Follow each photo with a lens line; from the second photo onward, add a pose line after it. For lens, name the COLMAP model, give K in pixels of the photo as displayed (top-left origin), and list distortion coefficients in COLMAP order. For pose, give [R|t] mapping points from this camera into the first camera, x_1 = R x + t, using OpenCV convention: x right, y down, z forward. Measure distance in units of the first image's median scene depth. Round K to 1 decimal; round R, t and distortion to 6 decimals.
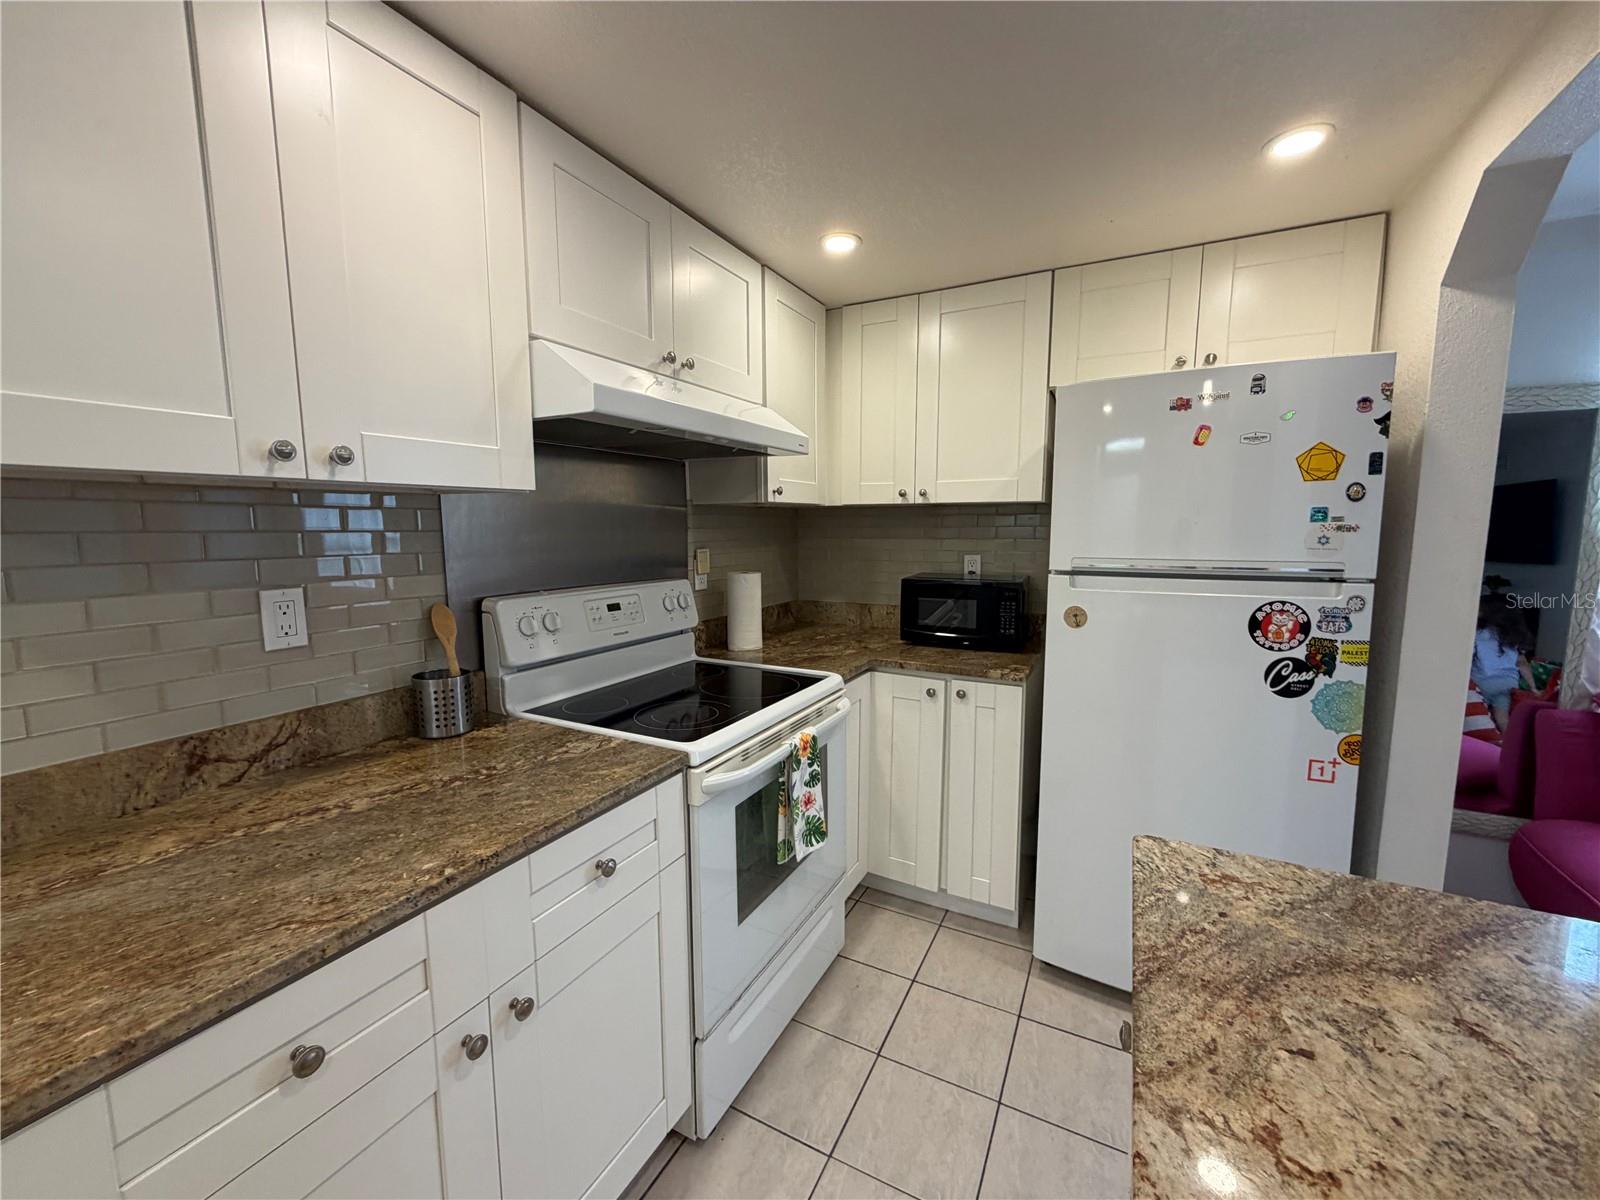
lens RADIAL K [[636.0, 0, 795.5], [0, 636.0, 599.7], [0, 0, 1]] dist [0.001677, -0.000217]
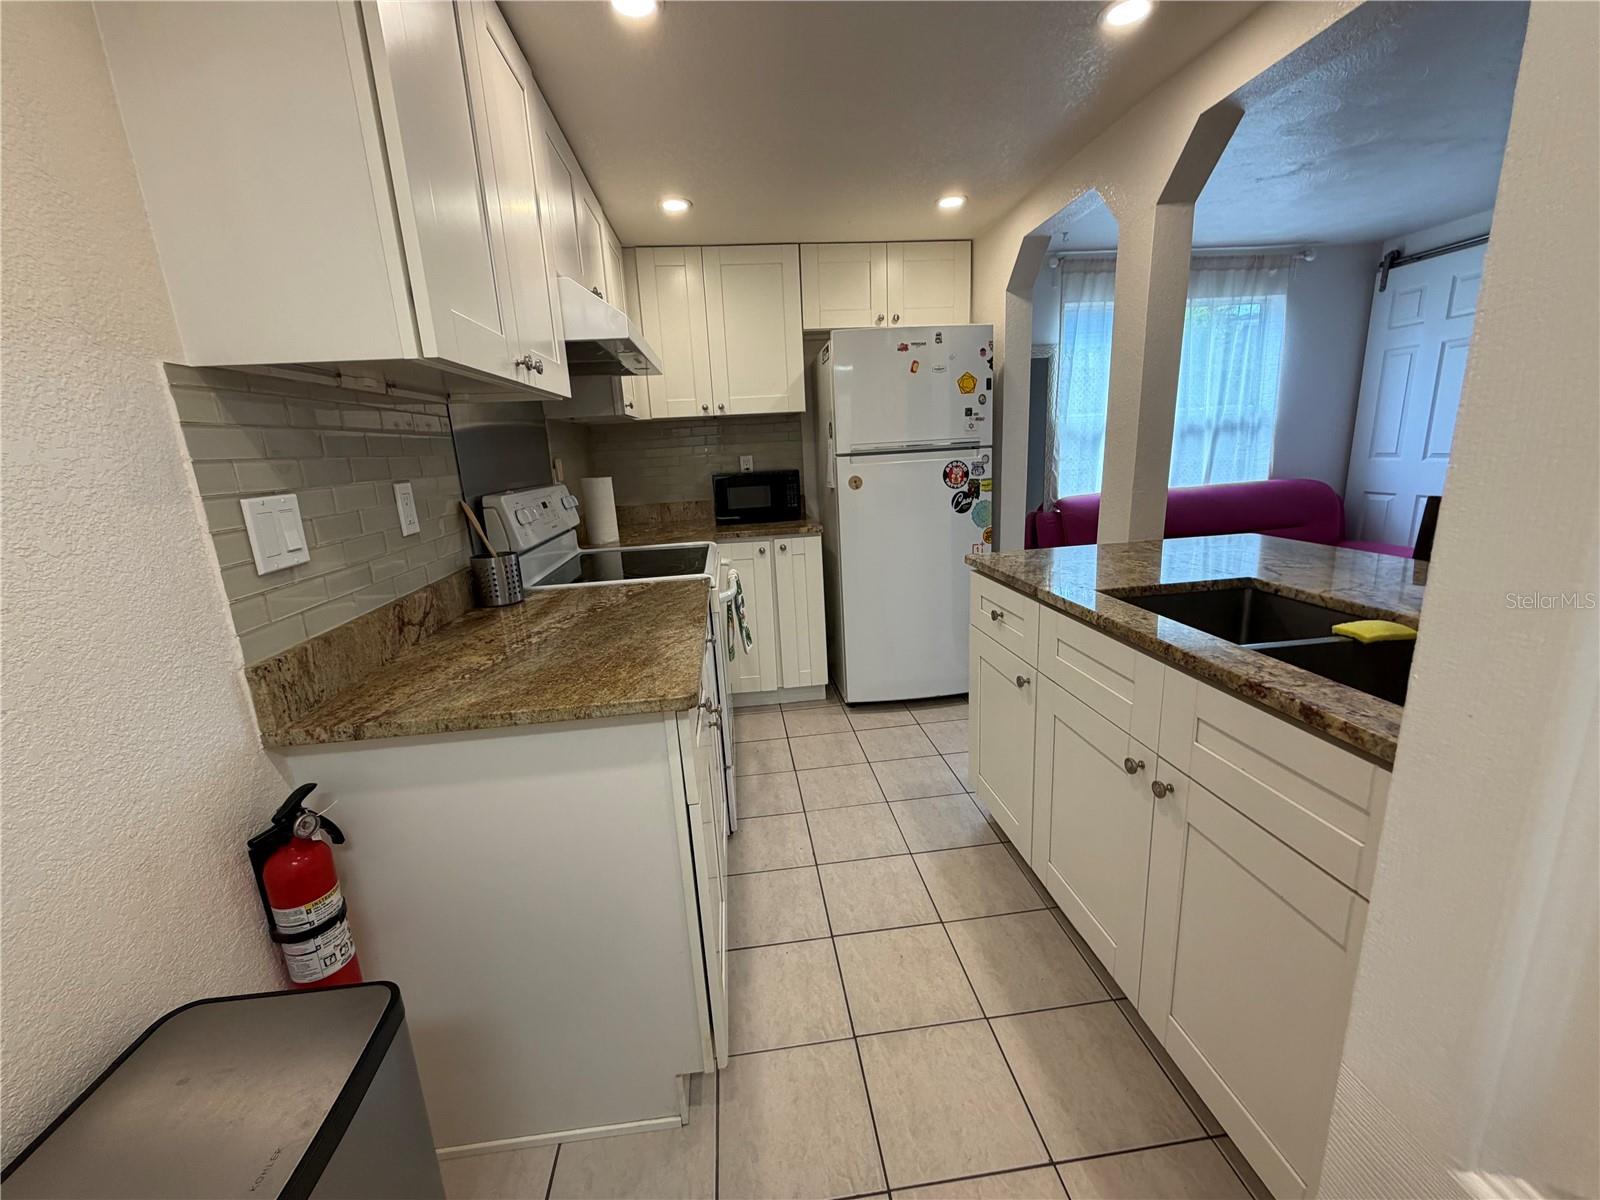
lens RADIAL K [[636.0, 0, 795.2], [0, 636.0, 600.1], [0, 0, 1]] dist [0.001677, -0.000217]
pose [[0.827109, -0.172196, 0.535013, -0.700266], [0.114763, 0.983598, 0.139157, 0.092160], [-0.550200, -0.053698, 0.833305, -0.311089]]
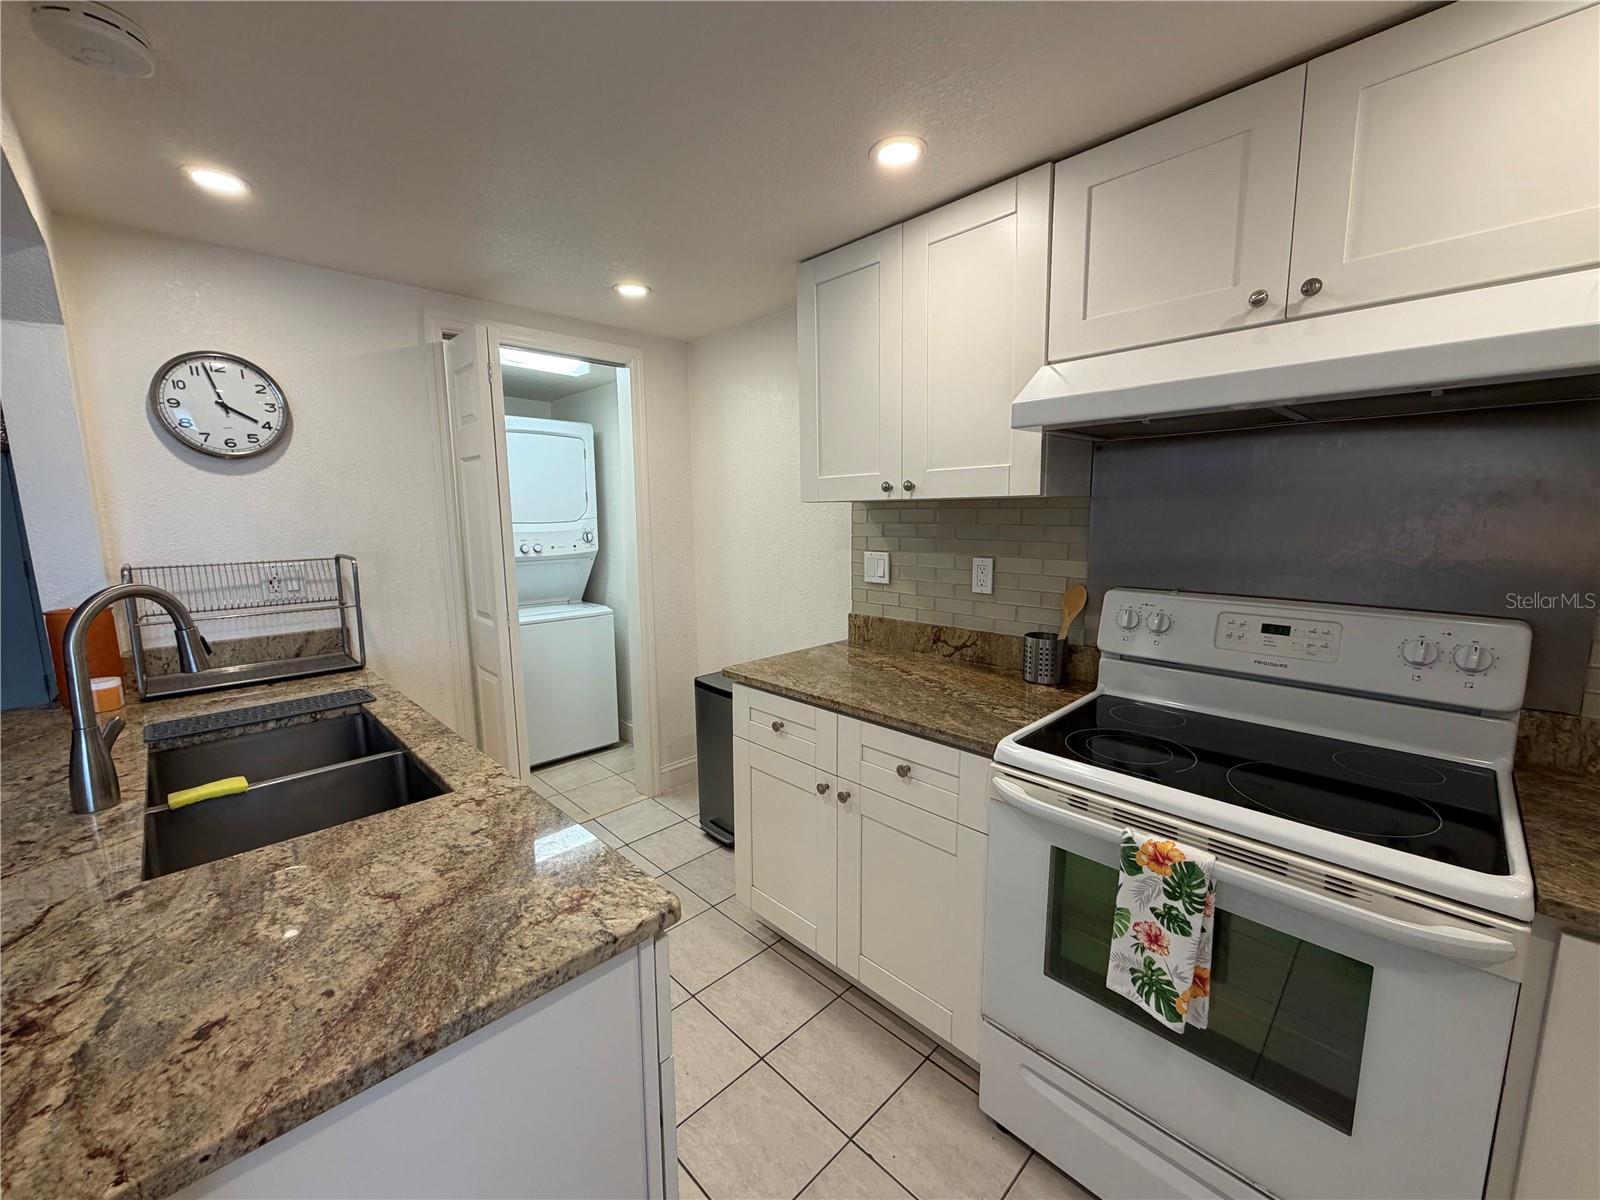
lens RADIAL K [[636.0, 0, 794.7], [0, 636.0, 602.6], [0, 0, 1]] dist [0.001677, -0.000217]
pose [[-0.303910, 0.145608, -0.941508, 0.769389], [-0.098818, 0.978103, 0.183165, -0.129897], [0.947562, 0.148703, -0.282867, 0.819582]]
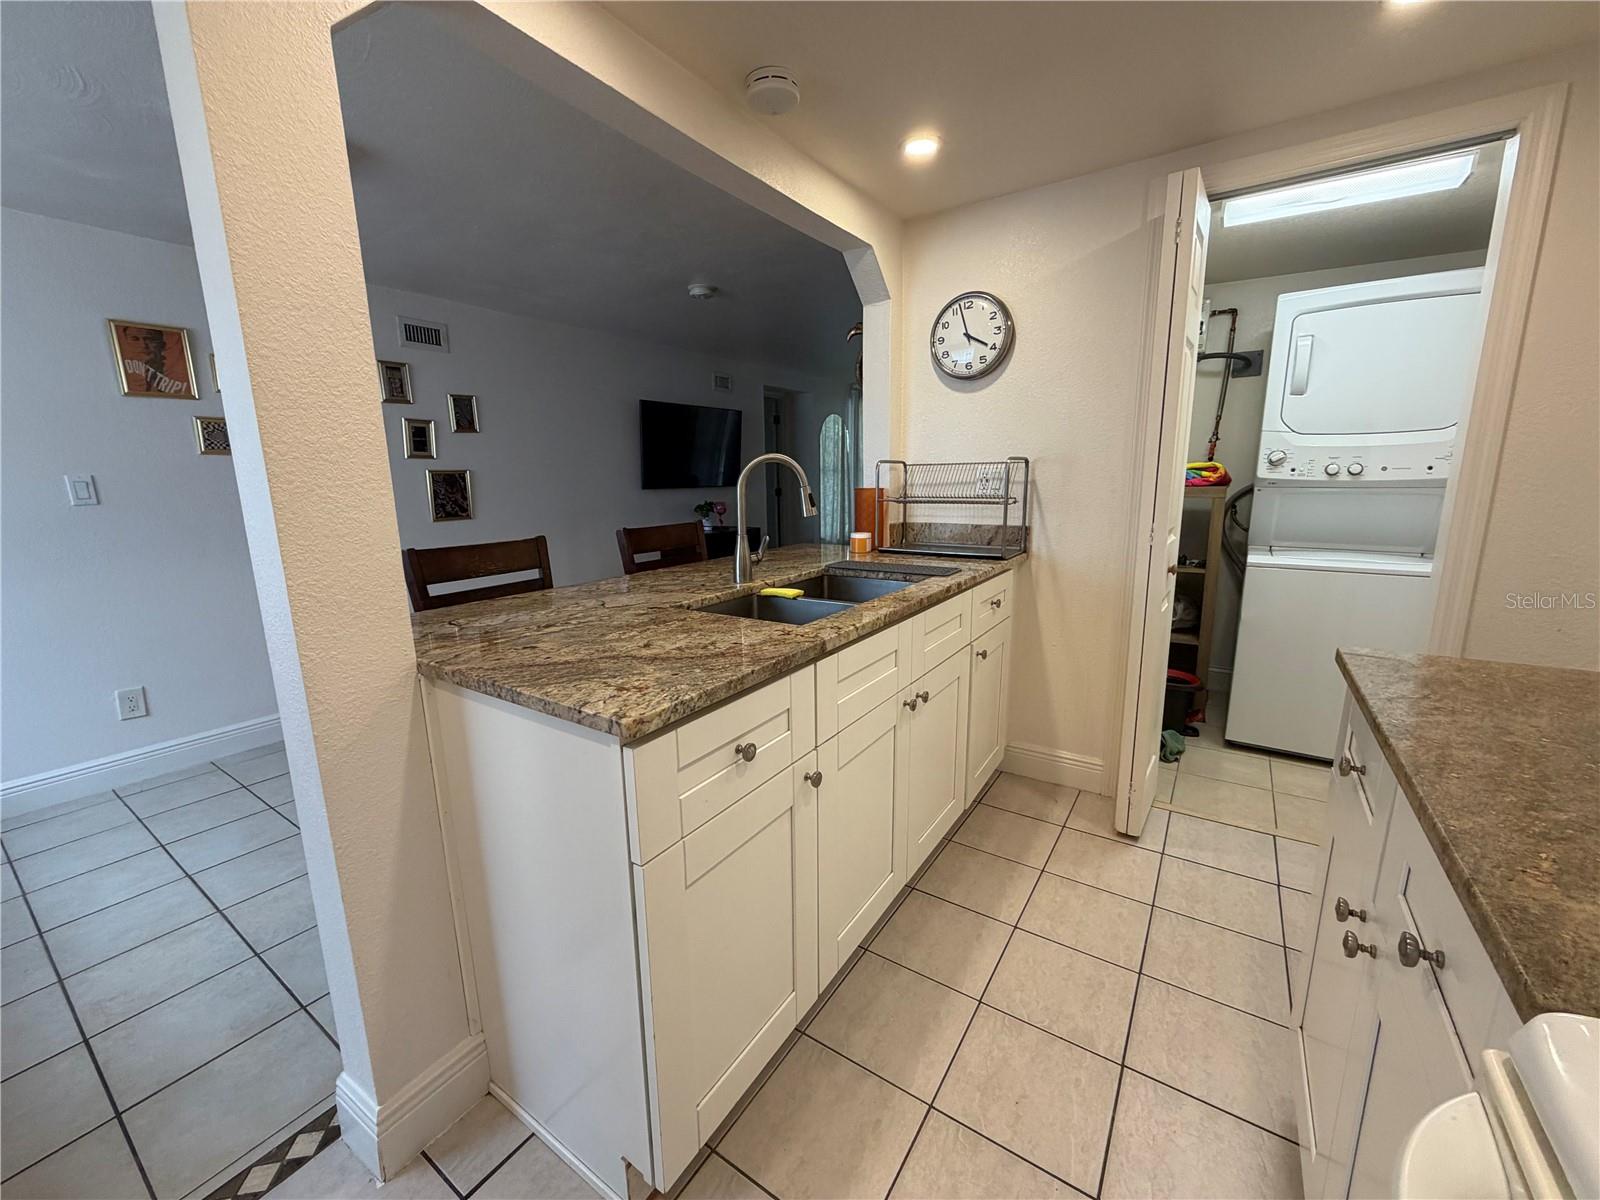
lens RADIAL K [[636.0, 0, 798.2], [0, 636.0, 599.4], [0, 0, 1]] dist [0.001677, -0.000217]
pose [[-0.994310, 0.000727, 0.106526, 0.124092], [0.033125, 0.952513, 0.302690, -0.035789], [-0.101247, 0.304496, -0.947117, 1.085767]]
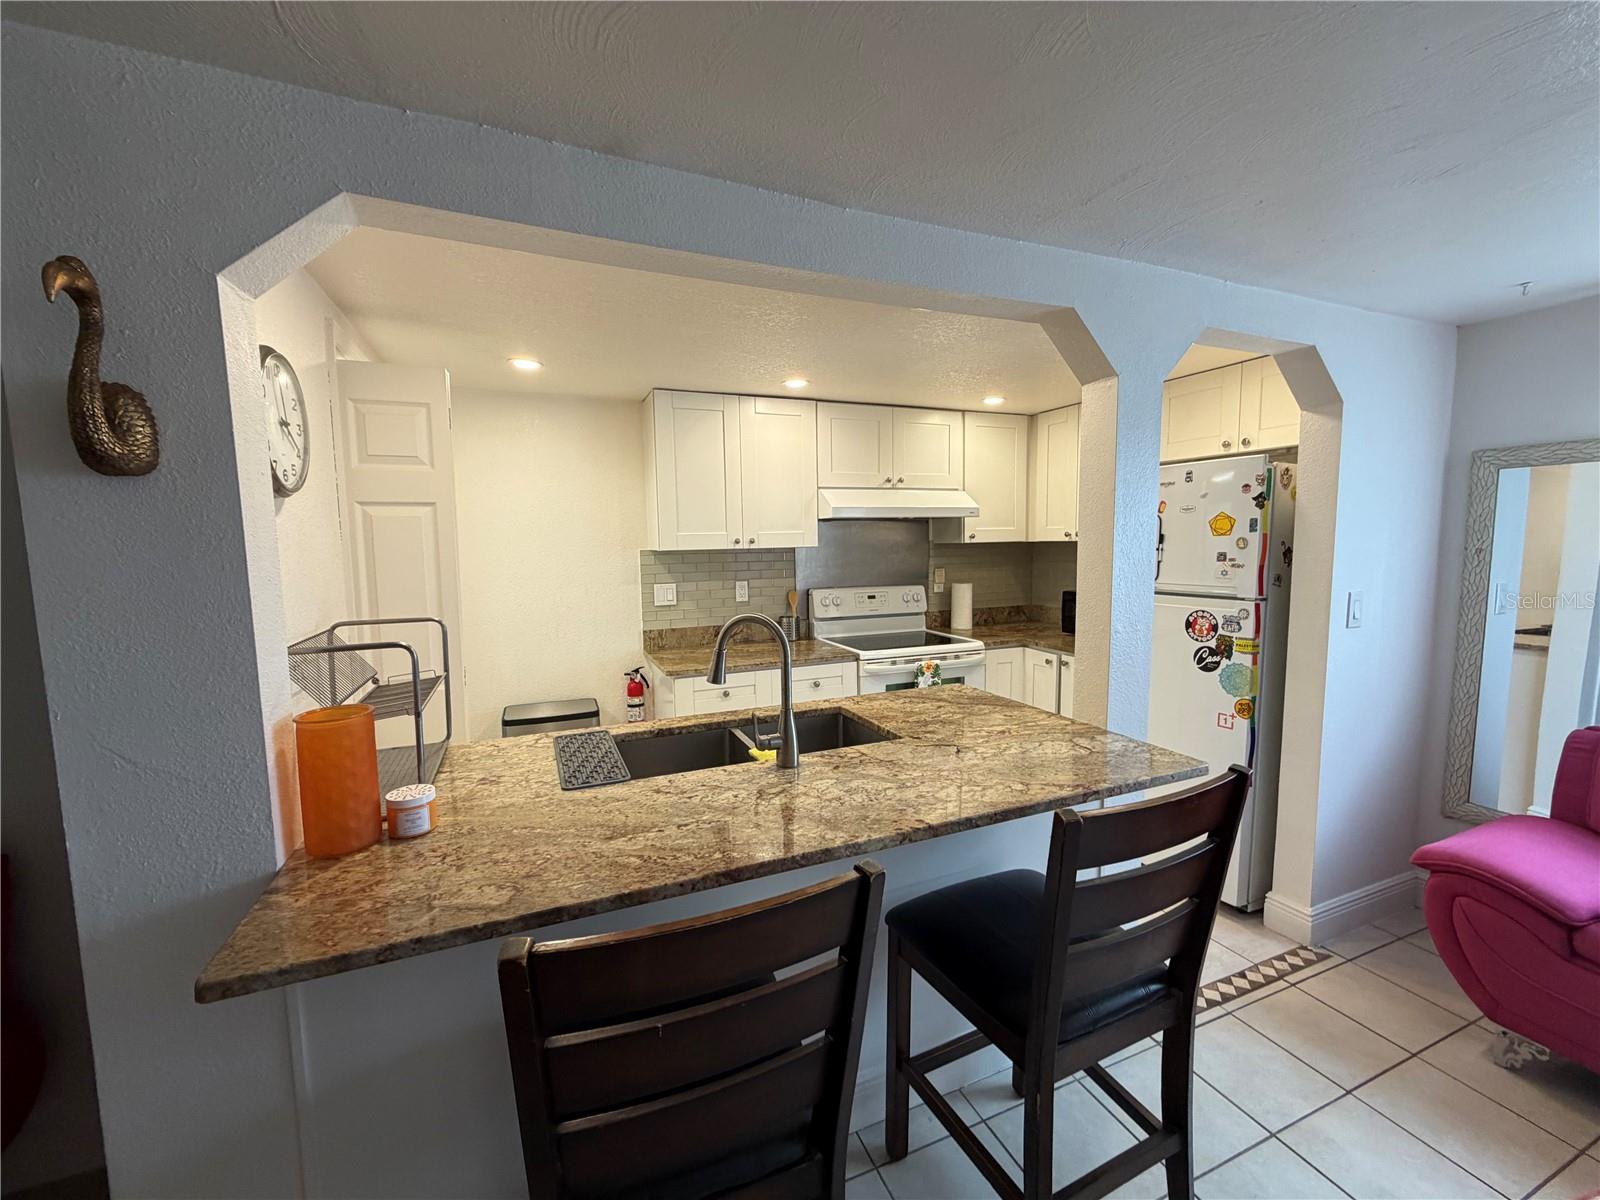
lens RADIAL K [[636.0, 0, 795.1], [0, 636.0, 600.5], [0, 0, 1]] dist [0.001677, -0.000217]
pose [[0.770168, 0.051377, -0.635769, 1.022215], [-0.061209, 0.998104, 0.006509, 0.030711], [0.634898, 0.033902, 0.771852, -0.905833]]
